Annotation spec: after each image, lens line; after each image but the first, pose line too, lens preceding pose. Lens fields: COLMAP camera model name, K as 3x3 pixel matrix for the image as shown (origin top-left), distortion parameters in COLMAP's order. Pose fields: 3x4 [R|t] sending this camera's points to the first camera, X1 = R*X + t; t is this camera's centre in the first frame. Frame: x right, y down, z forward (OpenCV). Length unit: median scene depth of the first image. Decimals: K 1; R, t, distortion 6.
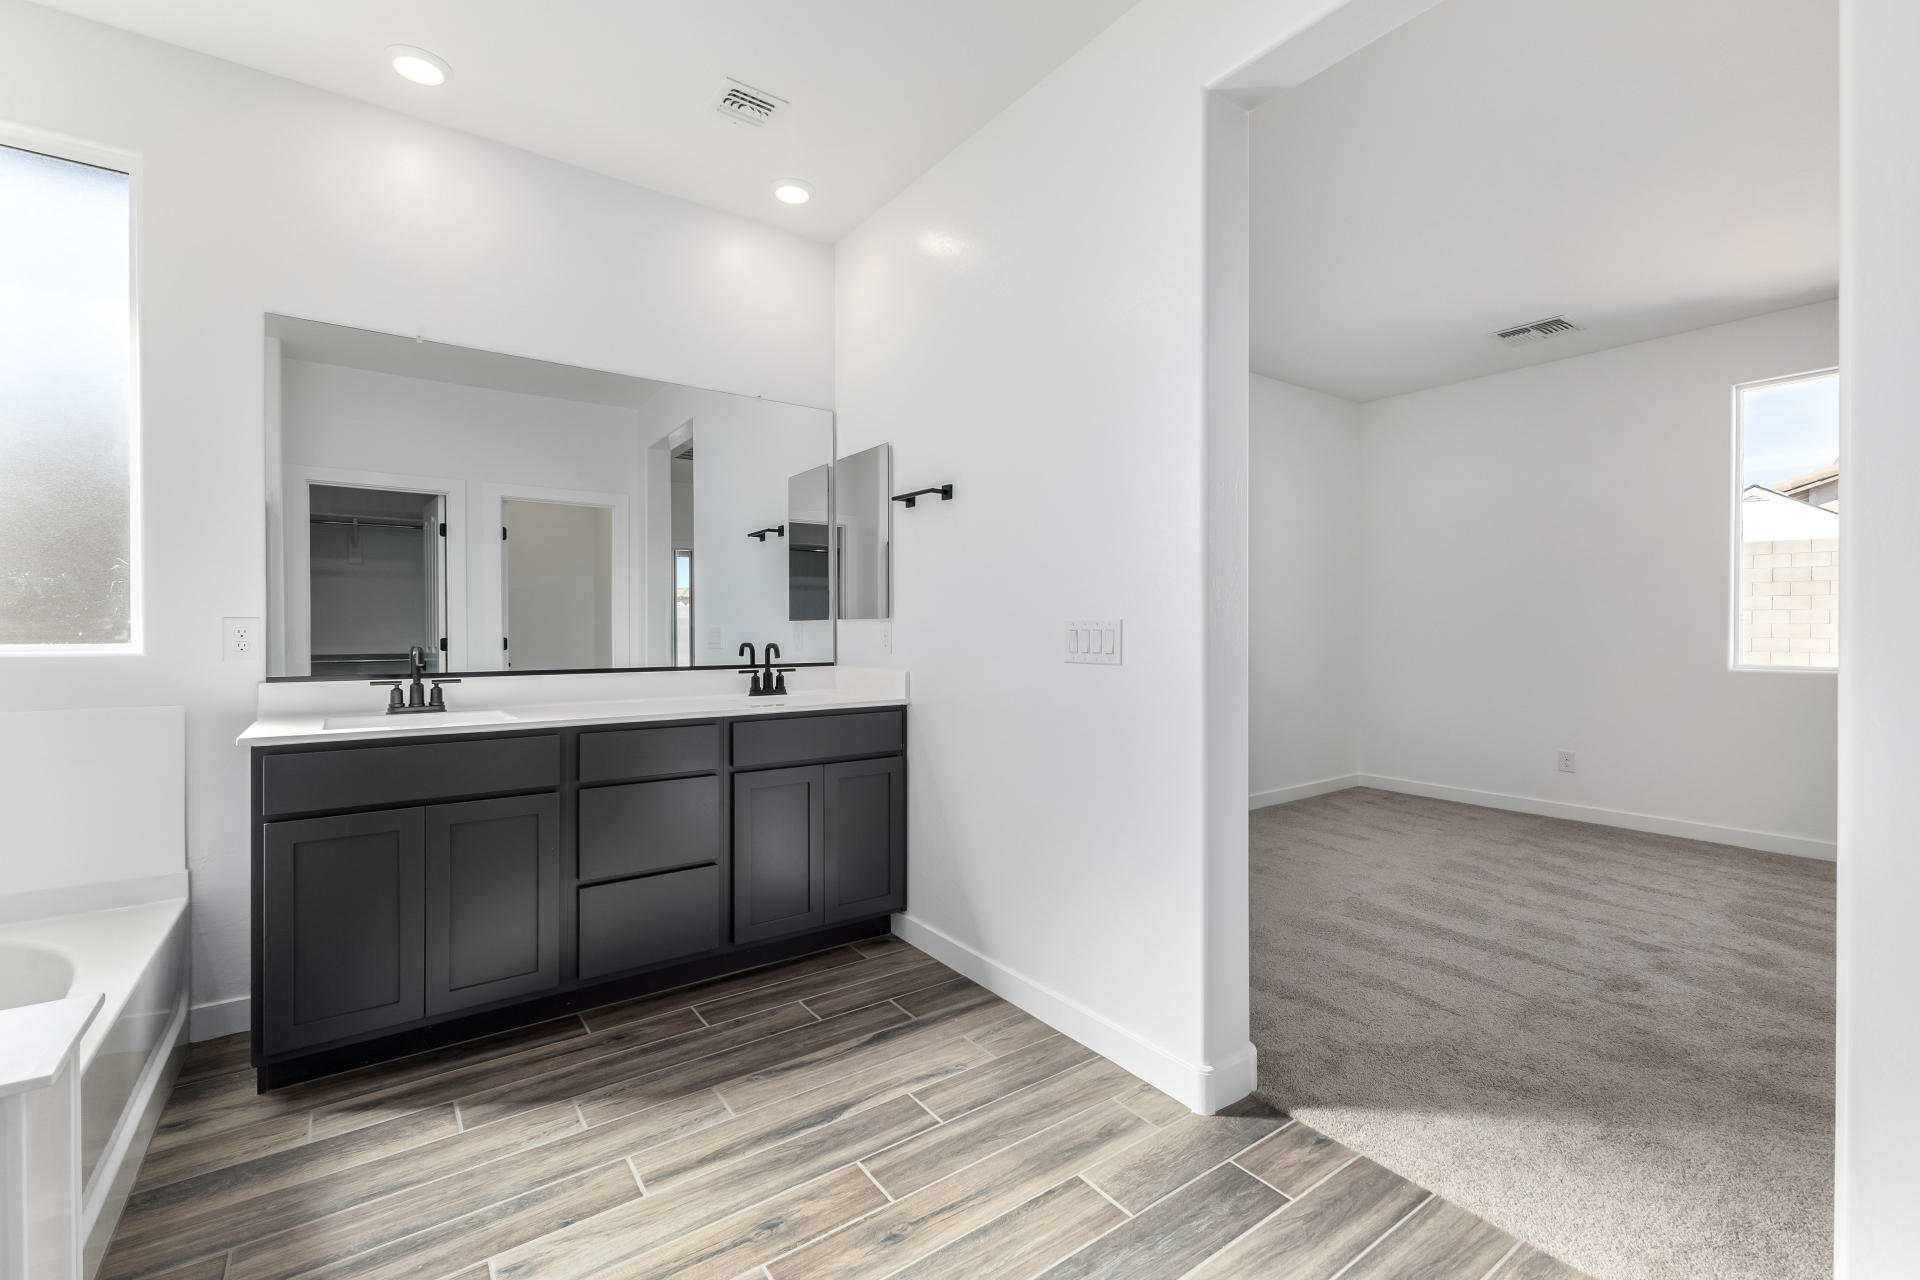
lens RADIAL K [[837.3, 0, 945.1], [0, 837.3, 630.0], [0, 0, 1]] dist [0.000145, -0.000028]
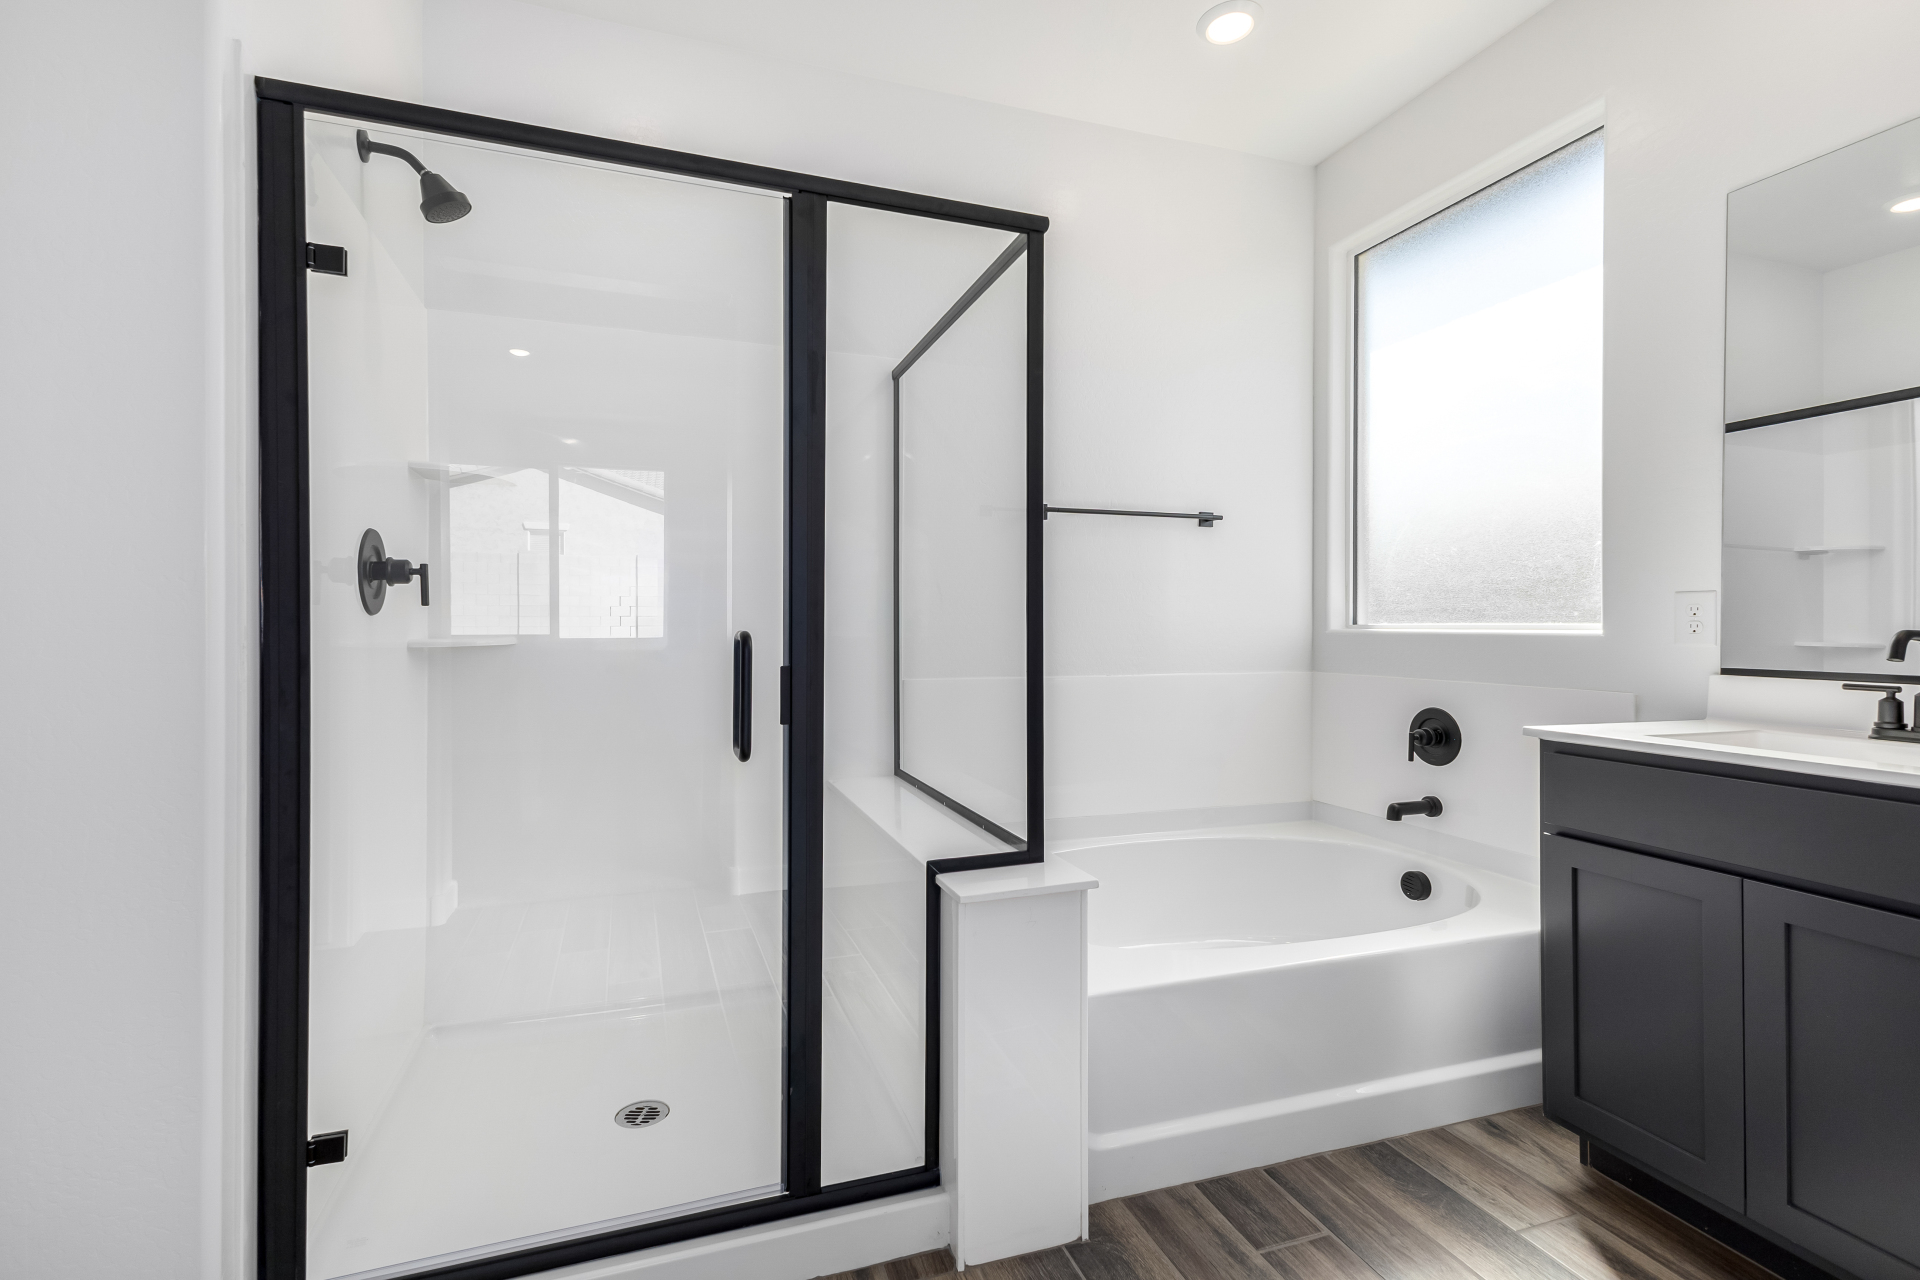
lens RADIAL K [[837.3, 0, 945.1], [0, 837.3, 630.0], [0, 0, 1]] dist [0.000145, -0.000028]
pose [[-0.295127, 0.003602, -0.955451, 0.158880], [-0.002411, 0.999987, 0.004515, 0.023339], [0.955455, 0.003636, -0.295115, 0.639342]]
